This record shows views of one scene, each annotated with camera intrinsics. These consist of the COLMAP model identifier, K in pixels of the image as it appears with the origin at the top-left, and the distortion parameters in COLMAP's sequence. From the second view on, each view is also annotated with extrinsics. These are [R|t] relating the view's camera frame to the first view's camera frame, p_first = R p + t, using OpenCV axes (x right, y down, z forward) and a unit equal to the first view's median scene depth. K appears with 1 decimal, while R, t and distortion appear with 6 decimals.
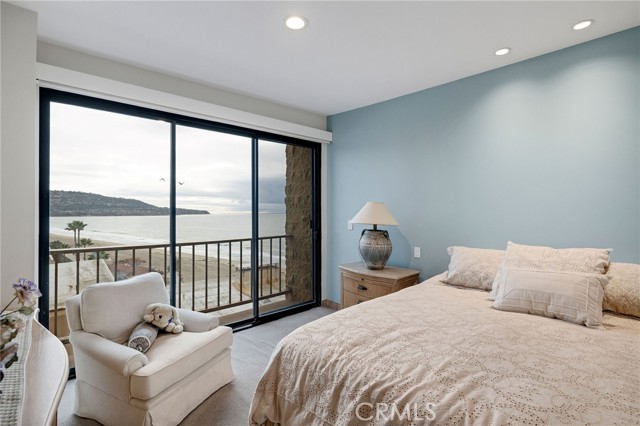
lens RADIAL K [[303.6, 0, 318.3], [0, 303.6, 209.6], [0, 0, 1]] dist [-0.005180, 0.000124]
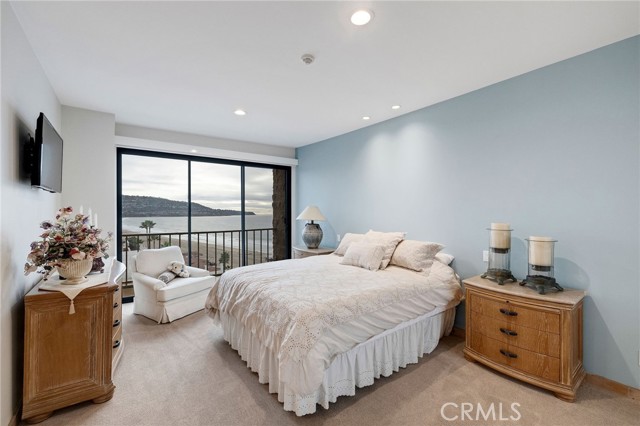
lens RADIAL K [[268.2, 0, 322.0], [0, 268.2, 213.4], [0, 0, 1]] dist [-0.002377, -0.000219]
pose [[0.994952, -0.001086, -0.100347, 0.382088], [0.002004, 0.999957, 0.009046, -0.000462], [0.100333, -0.009202, 0.994911, -0.394617]]
